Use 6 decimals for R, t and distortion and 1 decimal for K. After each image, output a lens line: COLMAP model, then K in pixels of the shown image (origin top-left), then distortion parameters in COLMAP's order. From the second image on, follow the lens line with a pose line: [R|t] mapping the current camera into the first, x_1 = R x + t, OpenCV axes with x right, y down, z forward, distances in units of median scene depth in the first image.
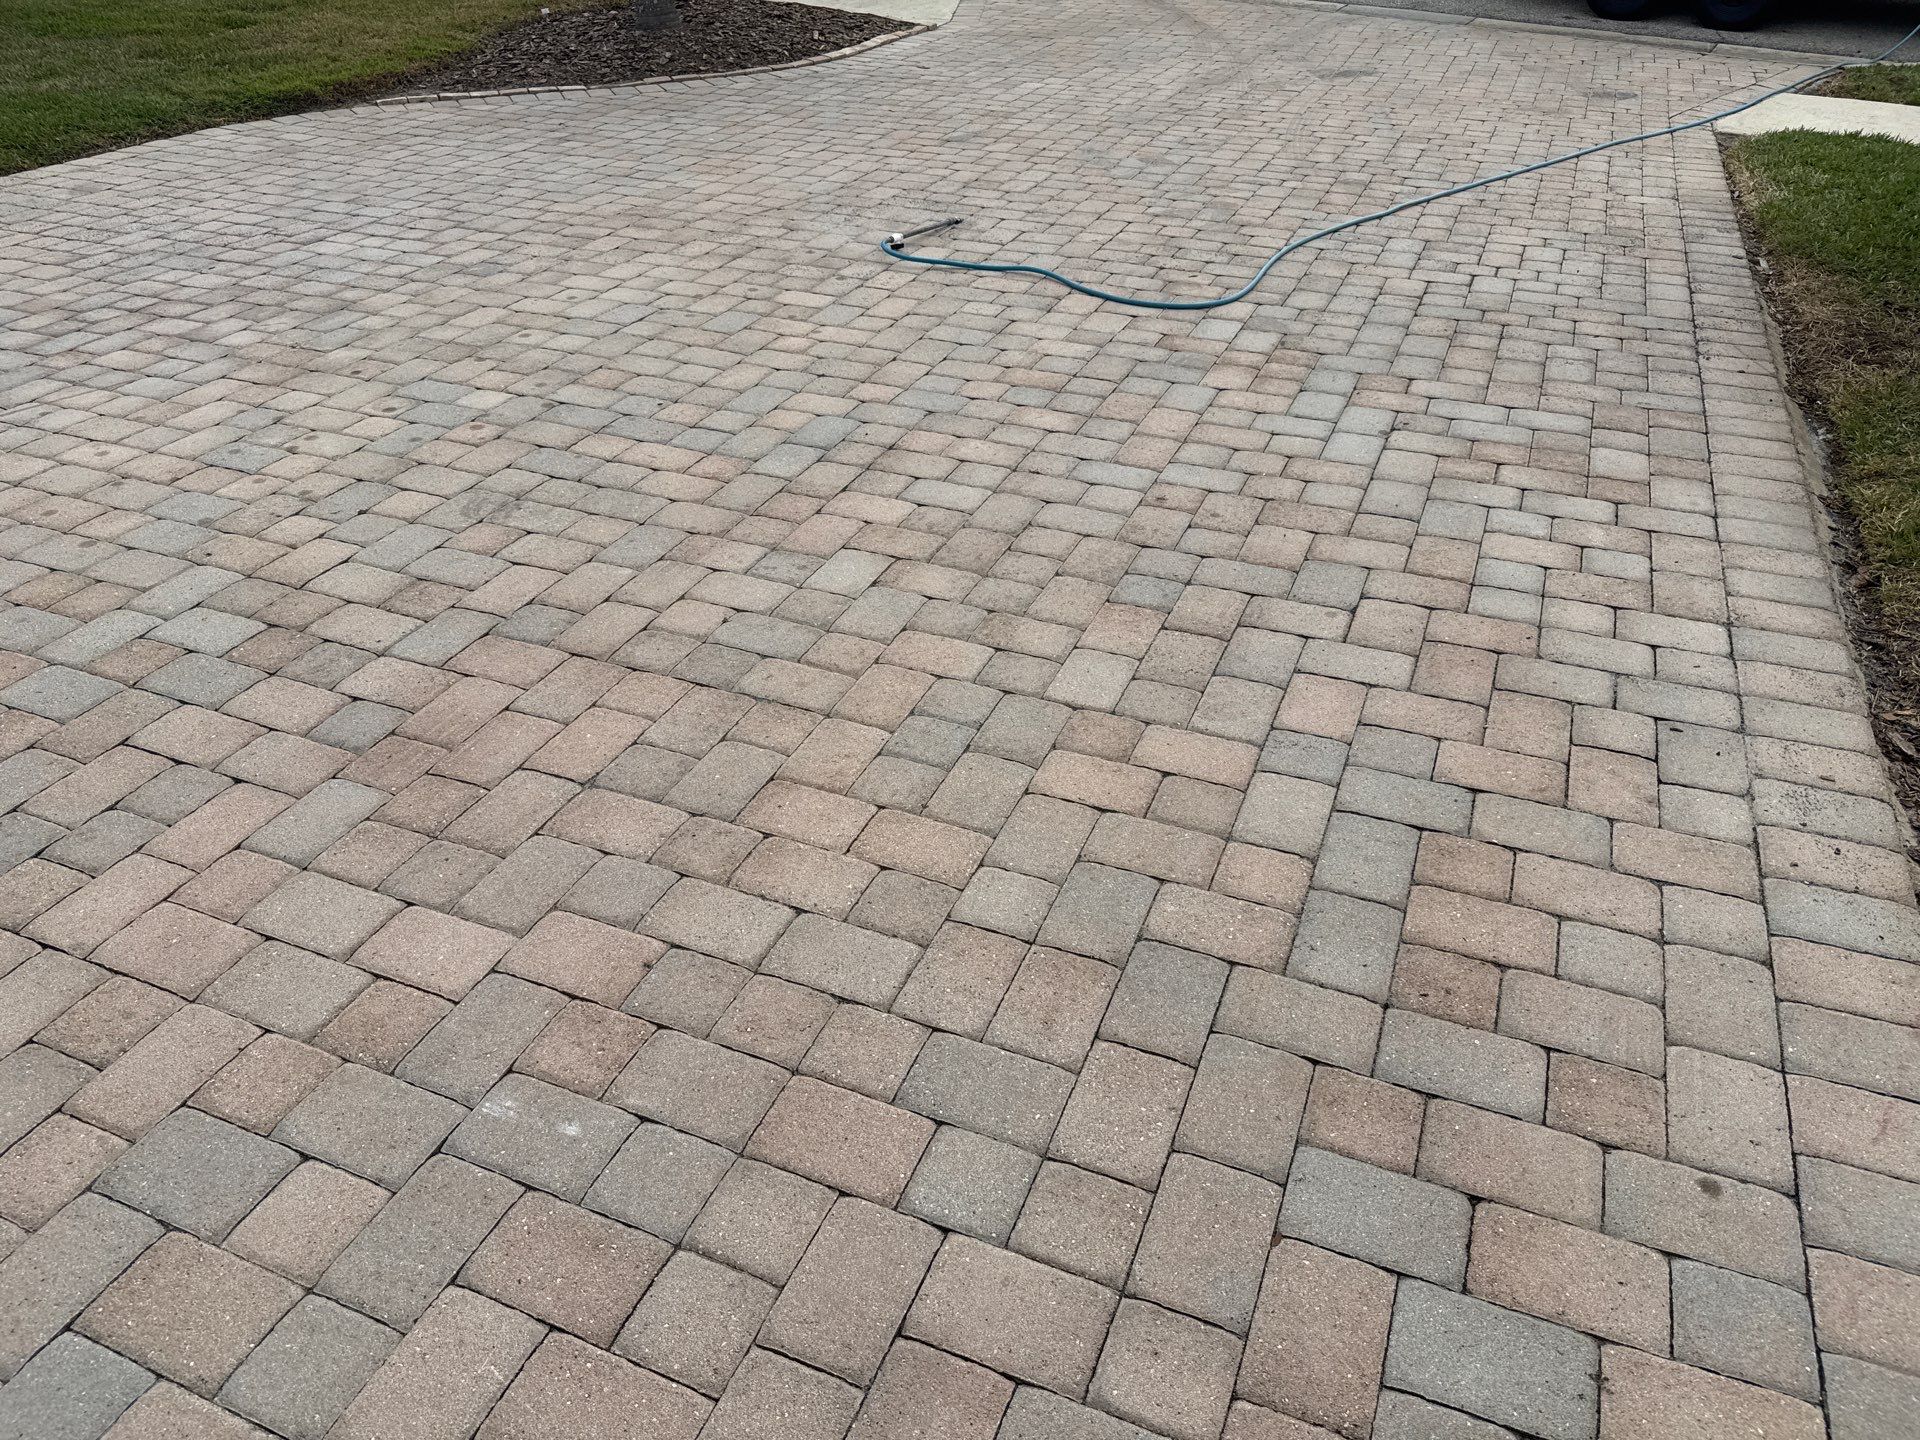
lens RADIAL K [[1352.7, 0, 958.6], [0, 1352.7, 717.7], [0, 0, 1]] dist [0.043937, -0.054930]
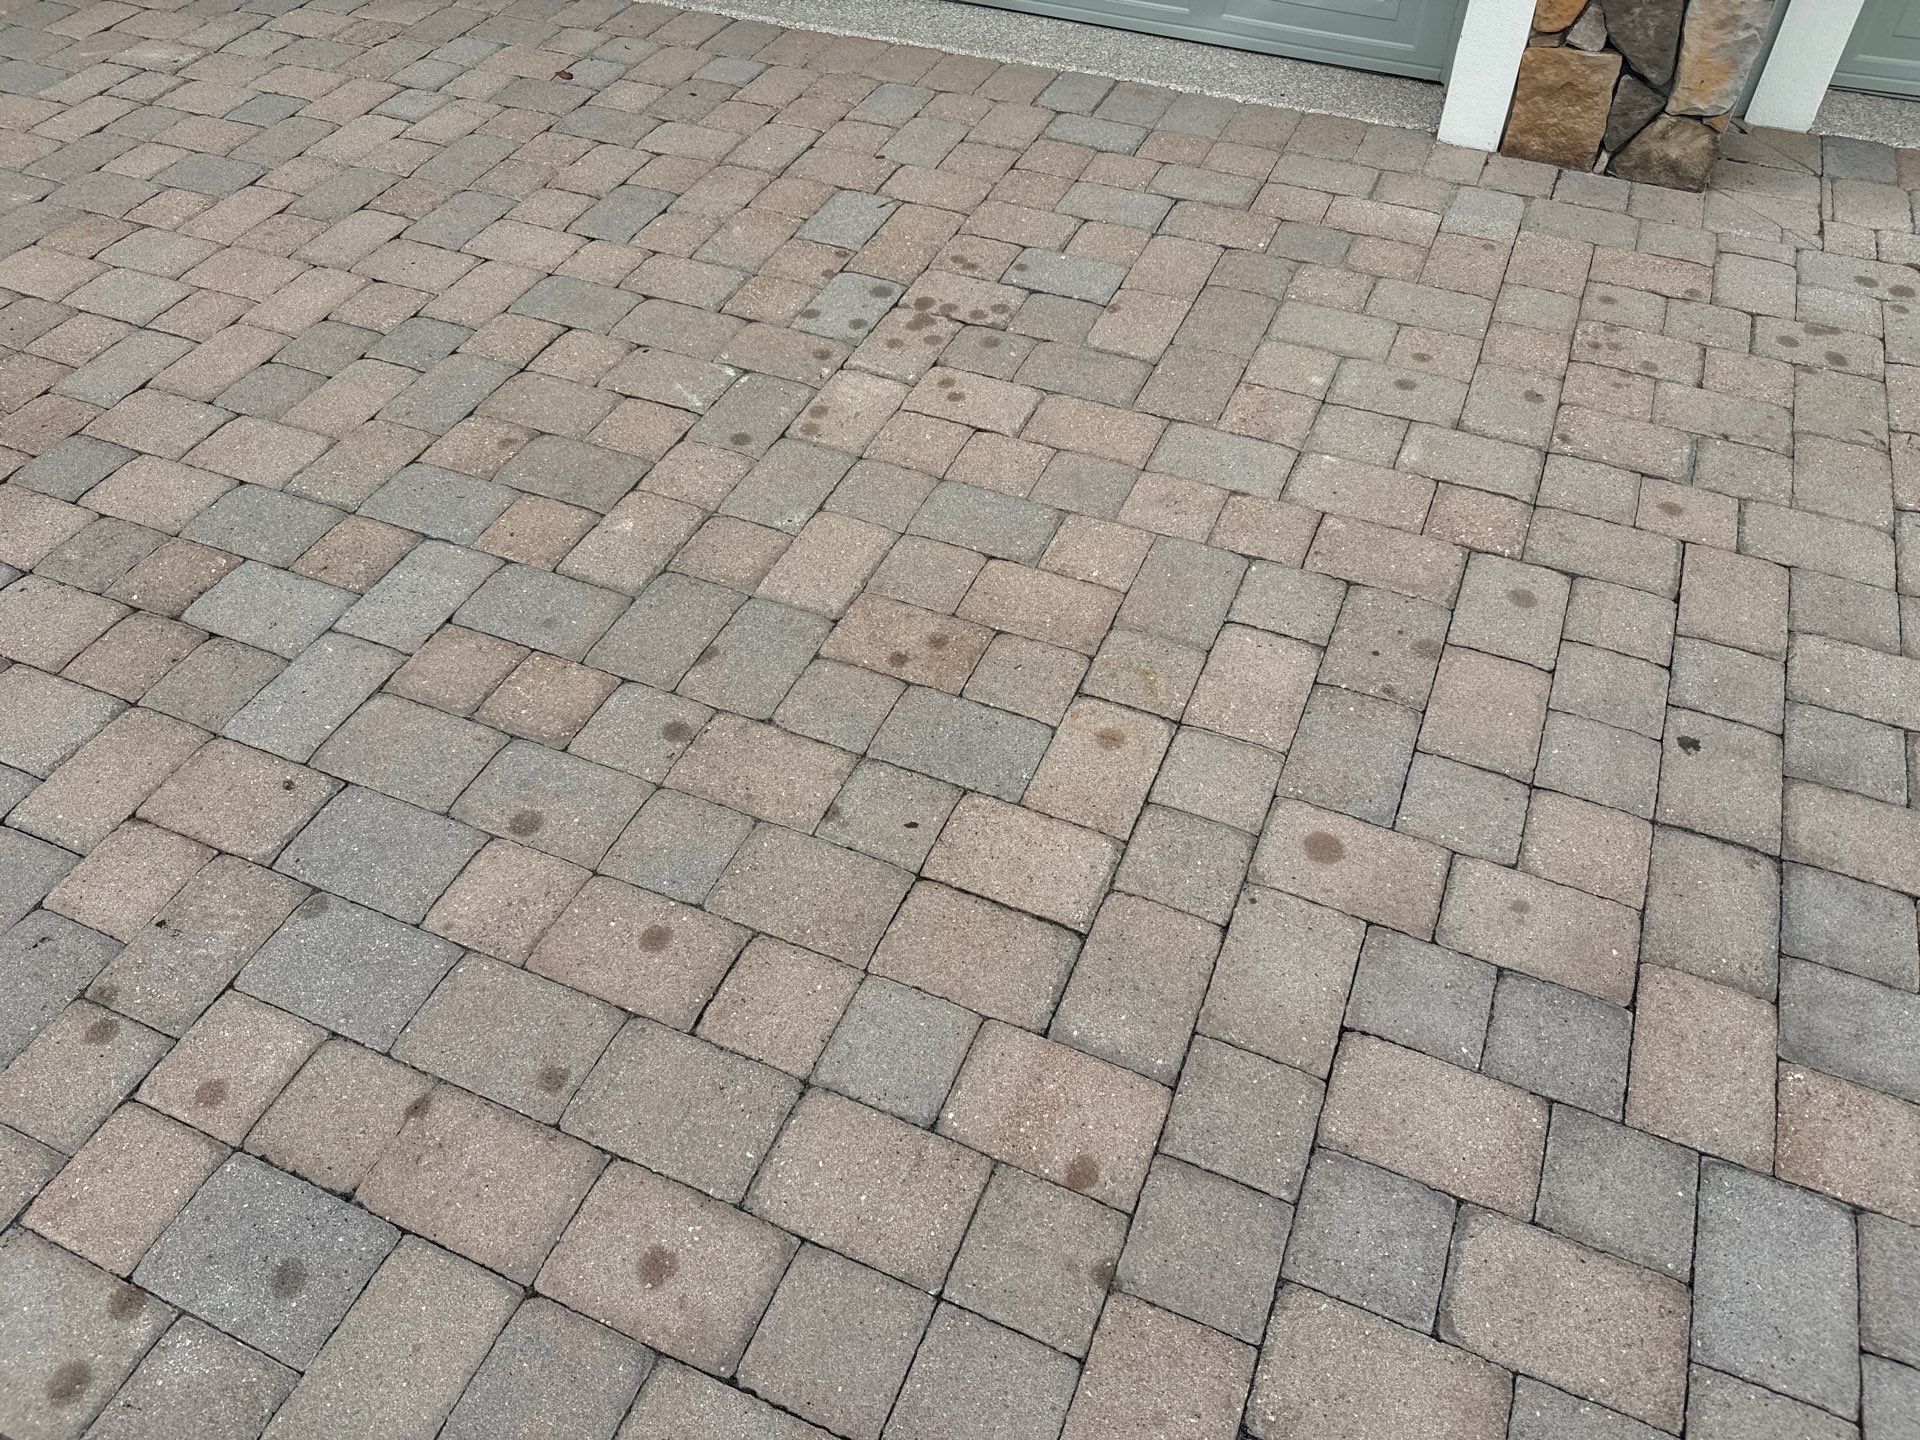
lens RADIAL K [[1358.1, 0, 974.2], [0, 1358.1, 710.4], [0, 0, 1]] dist [0.042747, -0.050447]
pose [[-0.999914, 0.007106, 0.011066, -0.647987], [0.012086, 0.164760, 0.986260, -0.516284], [0.005185, 0.986308, -0.164831, 0.829340]]
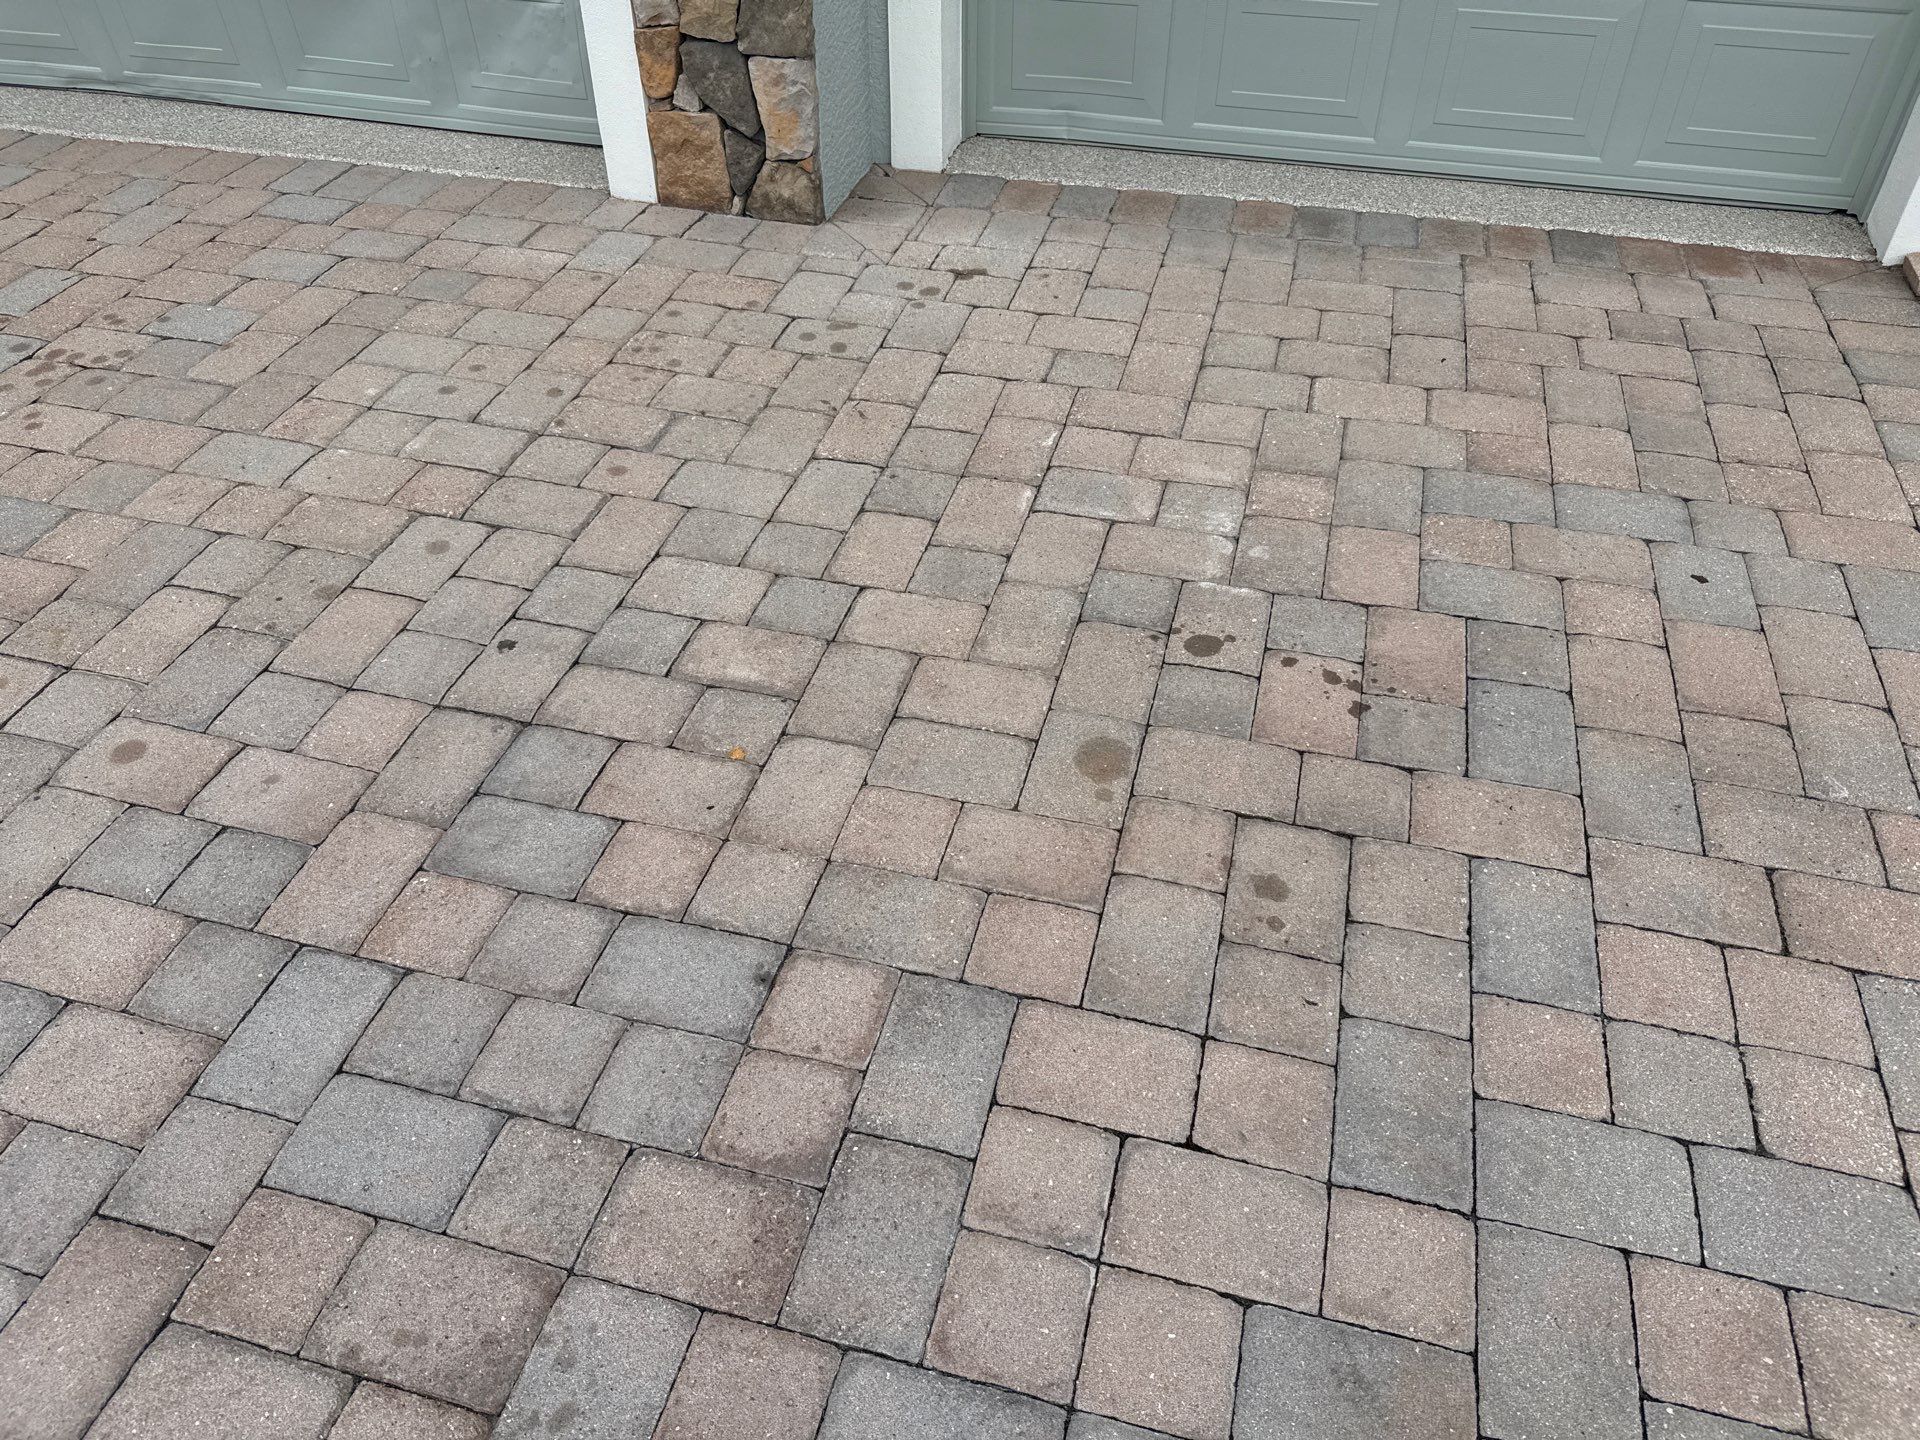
lens RADIAL K [[1356.1, 0, 945.2], [0, 1356.1, 712.4], [0, 0, 1]] dist [0.049623, -0.062867]
pose [[-0.991453, 0.102367, -0.080879, -0.993696], [-0.053833, 0.243696, 0.968356, -0.586663], [0.118838, 0.964434, -0.236102, 0.936597]]
